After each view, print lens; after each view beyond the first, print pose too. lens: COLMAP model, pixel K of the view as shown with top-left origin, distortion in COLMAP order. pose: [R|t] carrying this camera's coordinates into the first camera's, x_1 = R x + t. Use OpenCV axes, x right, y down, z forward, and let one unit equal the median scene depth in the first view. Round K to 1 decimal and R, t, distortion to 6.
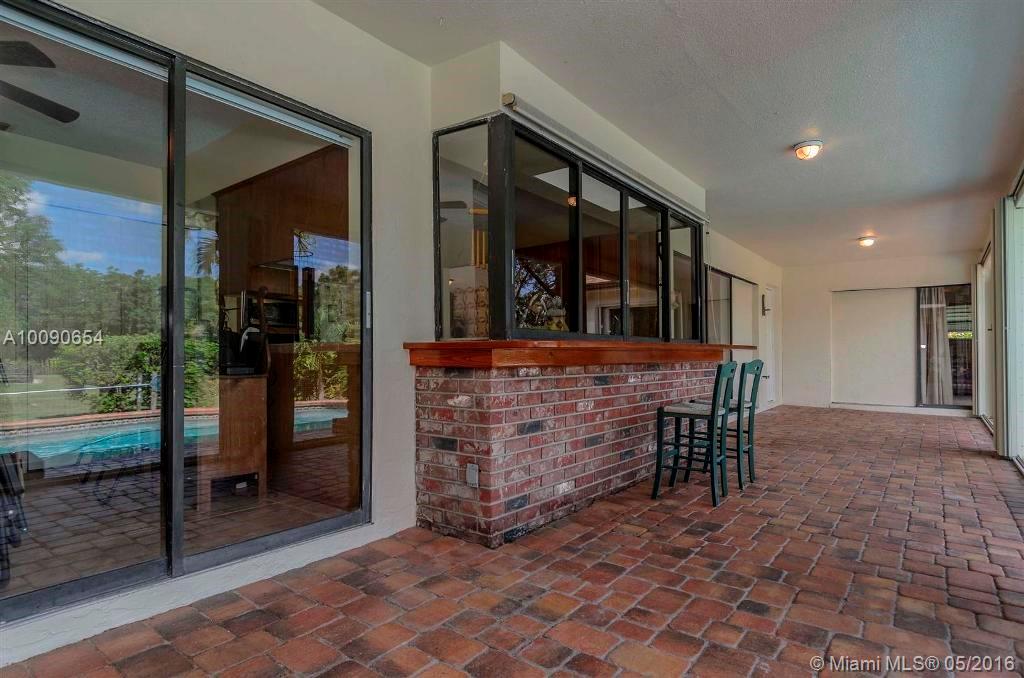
lens RADIAL K [[546.0, 0, 514.3], [0, 546.0, 347.0], [0, 0, 1]] dist [0.003343, -0.004949]
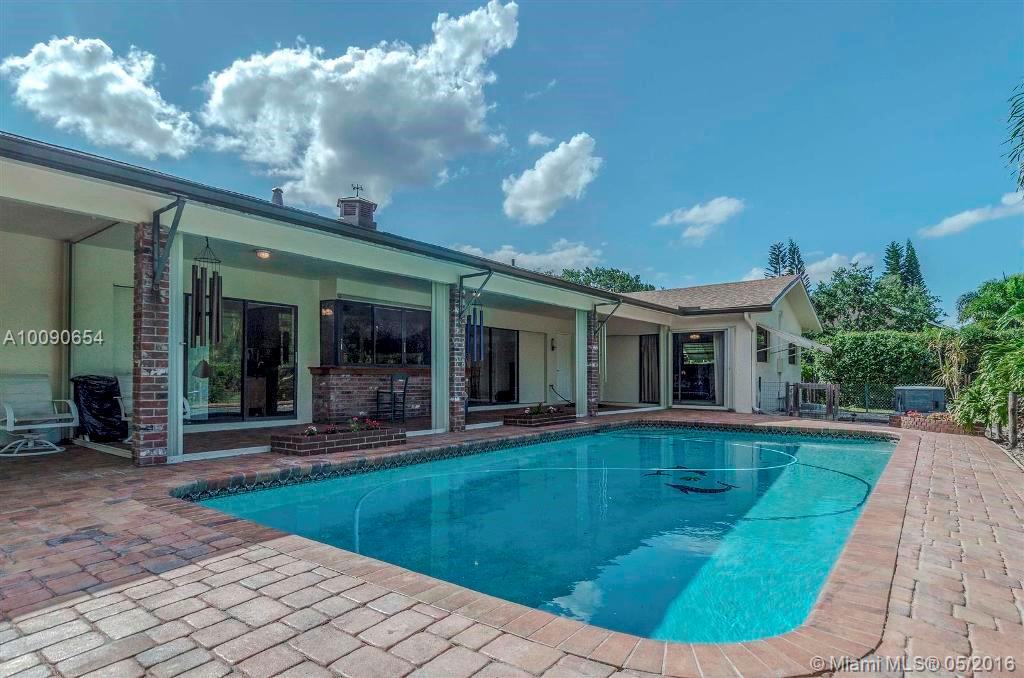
lens RADIAL K [[546.0, 0, 520.0], [0, 546.0, 363.1], [0, 0, 1]] dist [0.003343, -0.004949]
pose [[0.999873, 0.008553, 0.013448, 1.051333], [-0.008441, 0.999929, -0.008383, -0.012532], [-0.013519, 0.008269, 0.999874, -2.365449]]
